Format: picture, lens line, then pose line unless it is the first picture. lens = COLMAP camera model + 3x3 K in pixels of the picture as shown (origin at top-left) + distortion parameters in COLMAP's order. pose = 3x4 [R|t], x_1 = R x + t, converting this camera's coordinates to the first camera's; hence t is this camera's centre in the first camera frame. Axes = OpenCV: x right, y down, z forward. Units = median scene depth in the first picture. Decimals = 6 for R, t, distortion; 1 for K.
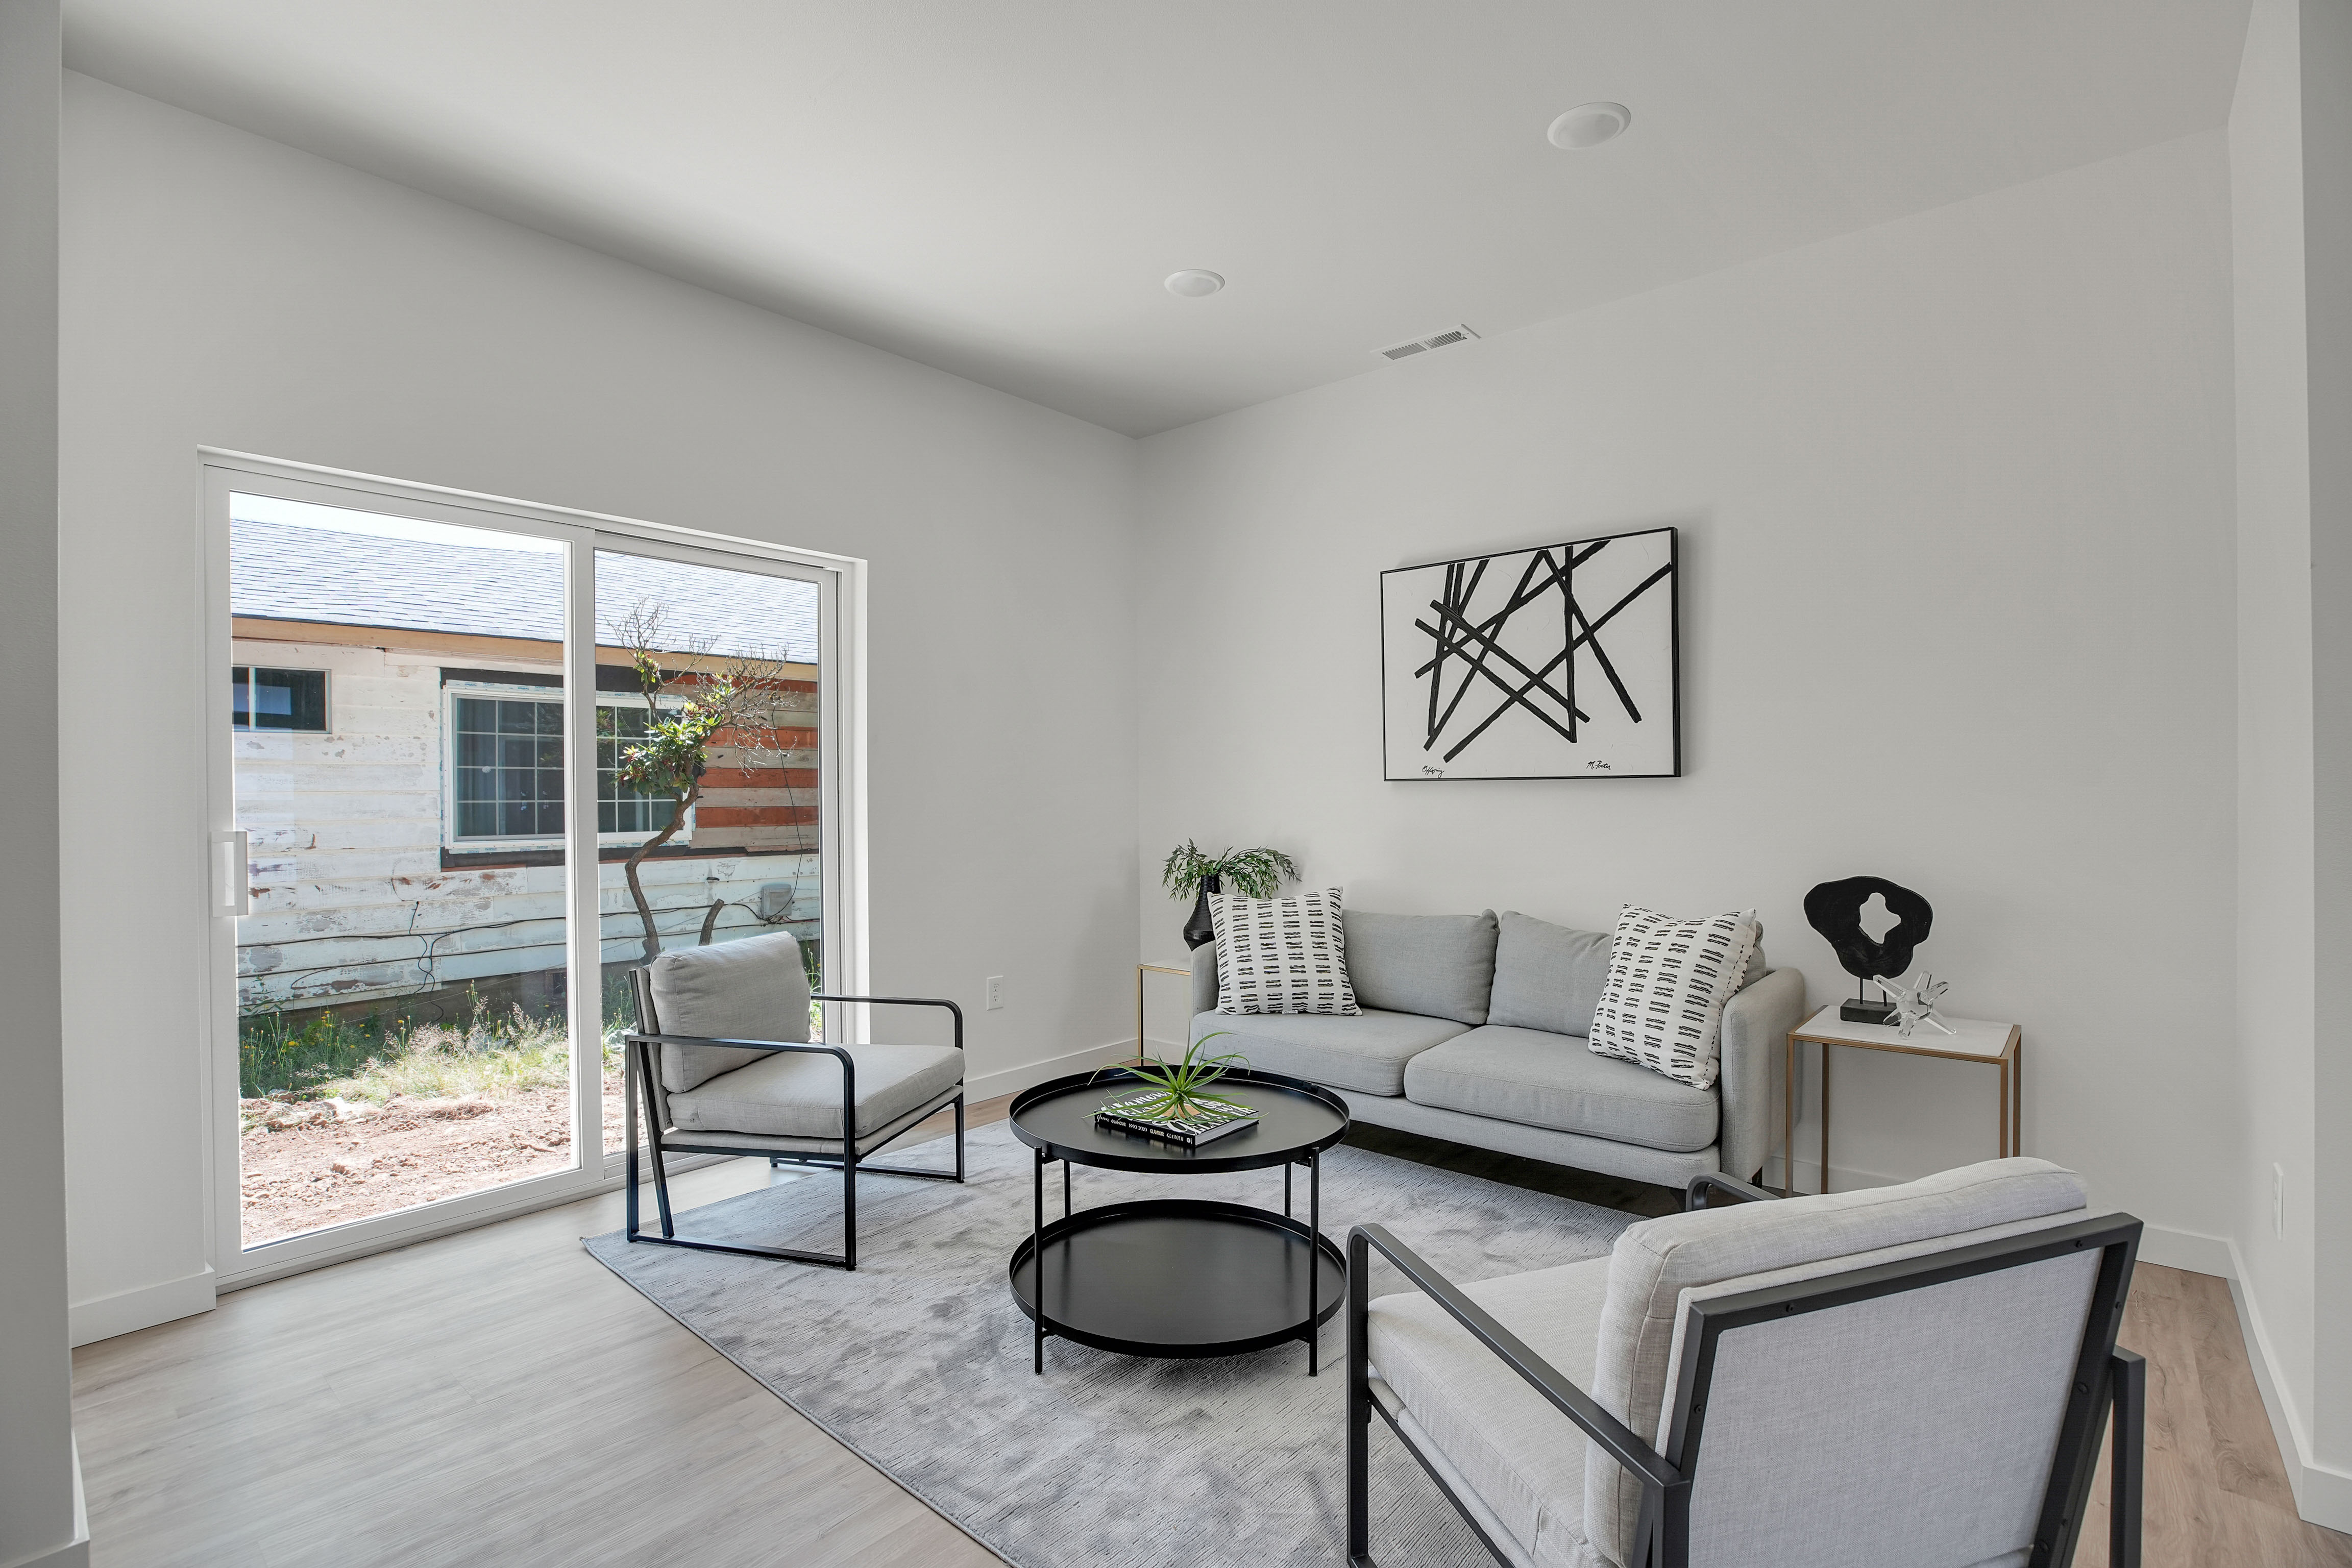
lens RADIAL K [[1093.7, 0, 1176.1], [0, 1093.7, 784.7], [0, 0, 1]] dist [-0.040419, 0.008336]
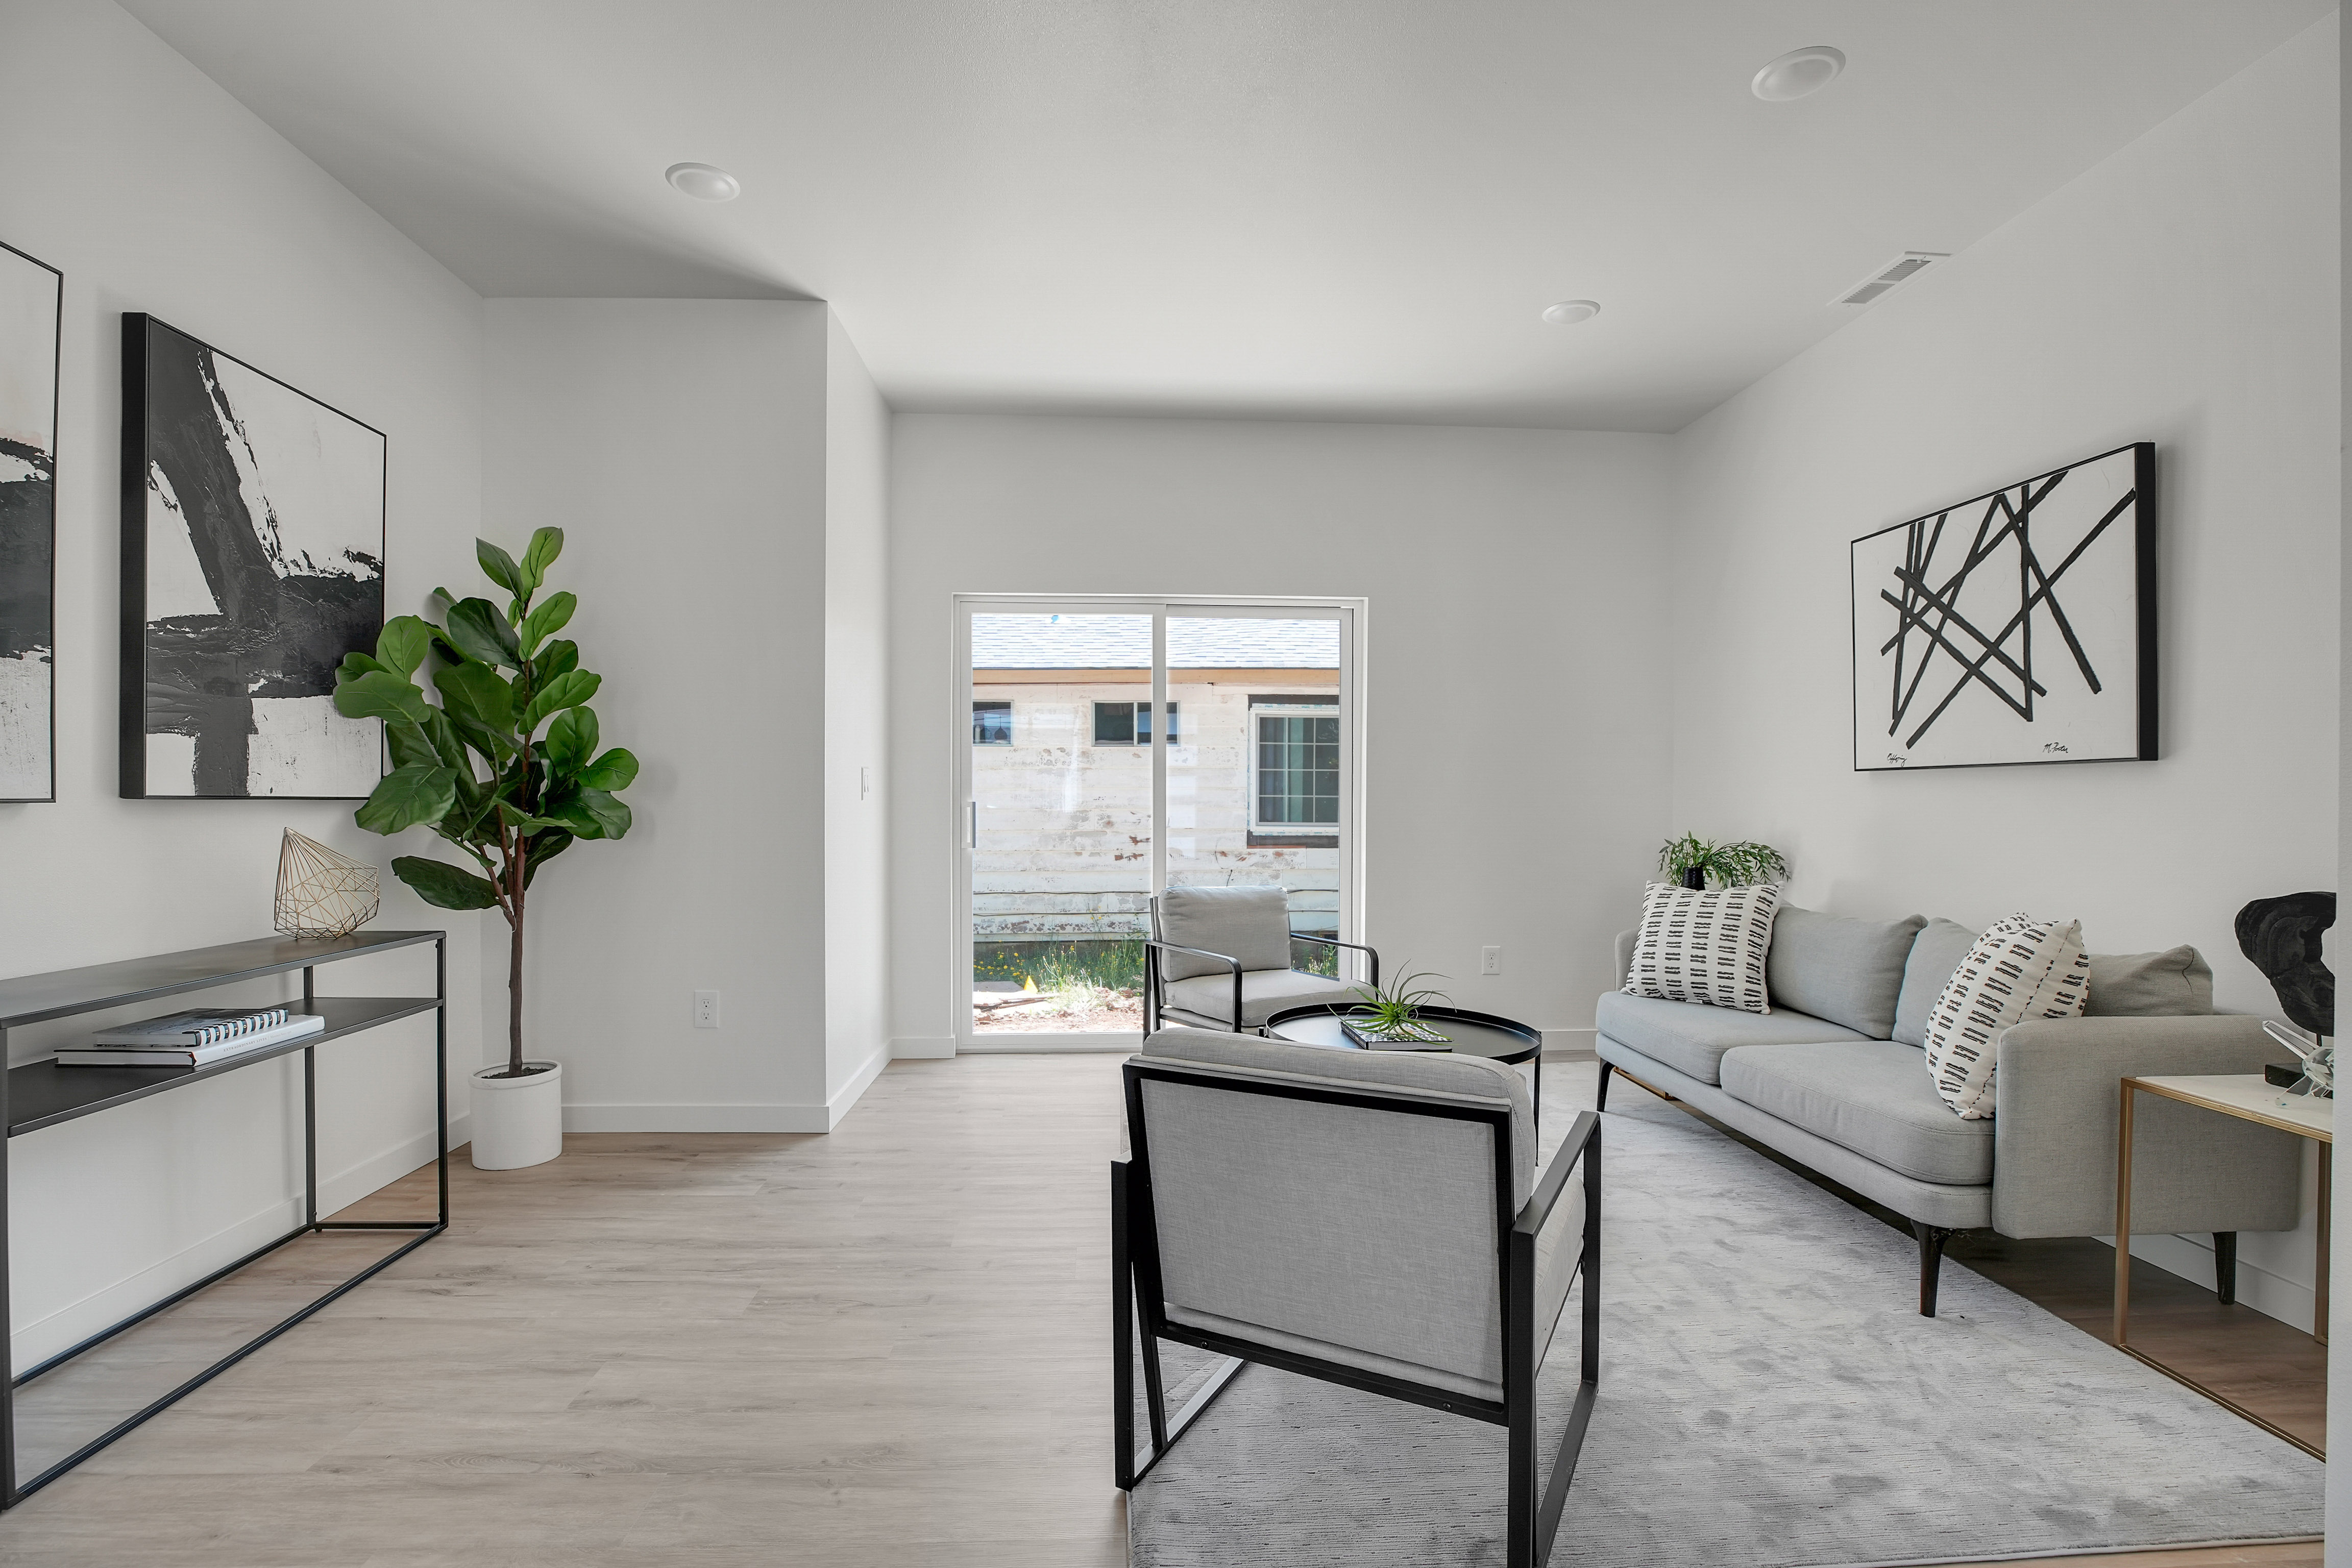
lens RADIAL K [[1093.7, 0, 1157.2], [0, 1093.7, 794.4], [0, 0, 1]] dist [-0.040419, 0.008336]
pose [[0.695334, 0.006713, -0.718655, 0.476774], [-0.002917, 0.999975, 0.006518, 0.013427], [0.718681, -0.002436, 0.695336, -0.045307]]
